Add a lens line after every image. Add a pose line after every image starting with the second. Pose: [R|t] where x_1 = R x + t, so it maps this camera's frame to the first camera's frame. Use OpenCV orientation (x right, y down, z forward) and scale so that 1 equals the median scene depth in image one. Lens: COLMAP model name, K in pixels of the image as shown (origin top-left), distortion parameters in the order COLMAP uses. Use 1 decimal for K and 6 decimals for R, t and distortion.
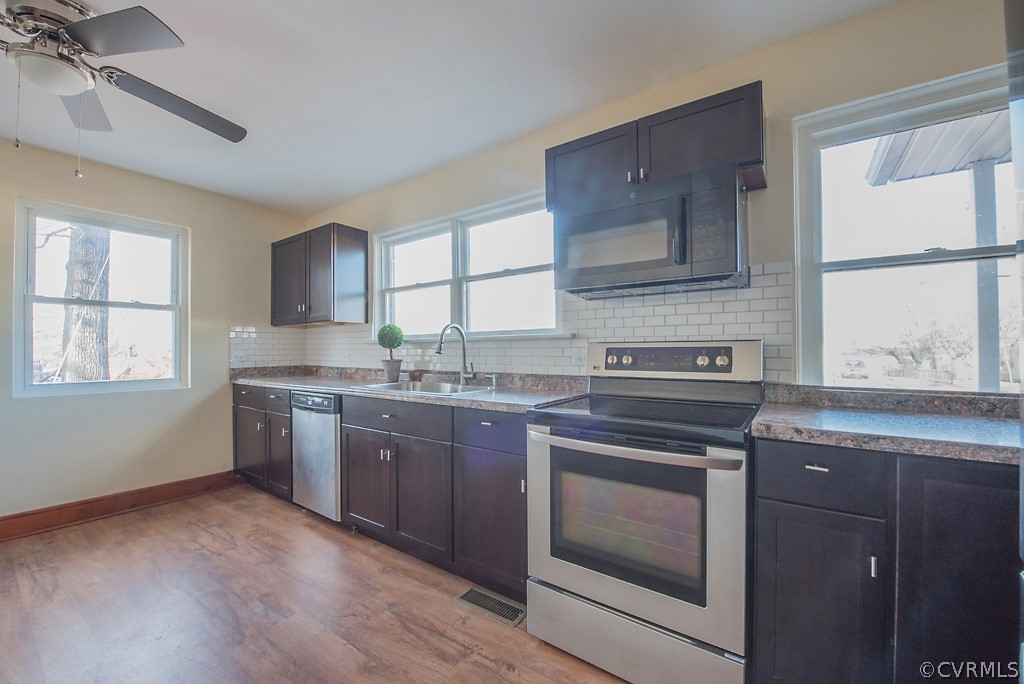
lens RADIAL K [[408.2, 0, 508.2], [0, 408.2, 346.5], [0, 0, 1]] dist [-0.012656, -0.002228]
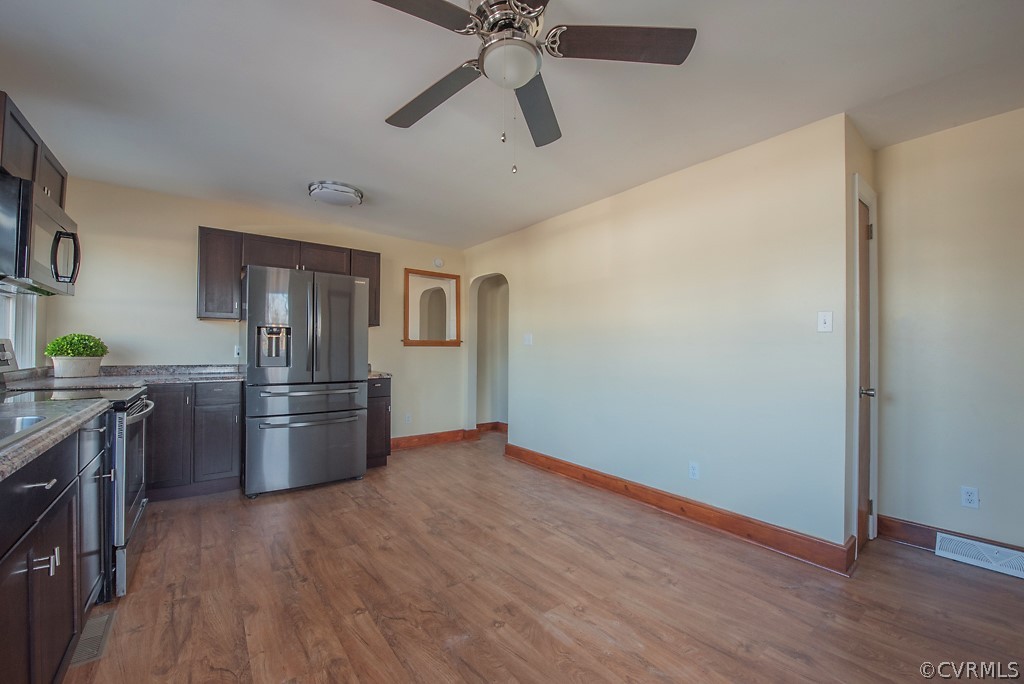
lens RADIAL K [[408.2, 0, 509.6], [0, 408.2, 343.9], [0, 0, 1]] dist [-0.012656, -0.002228]
pose [[-0.954762, -0.003219, 0.297355, -0.880453], [-0.010165, 0.999710, -0.021816, 0.007164], [-0.297198, -0.023852, -0.954518, 1.181481]]
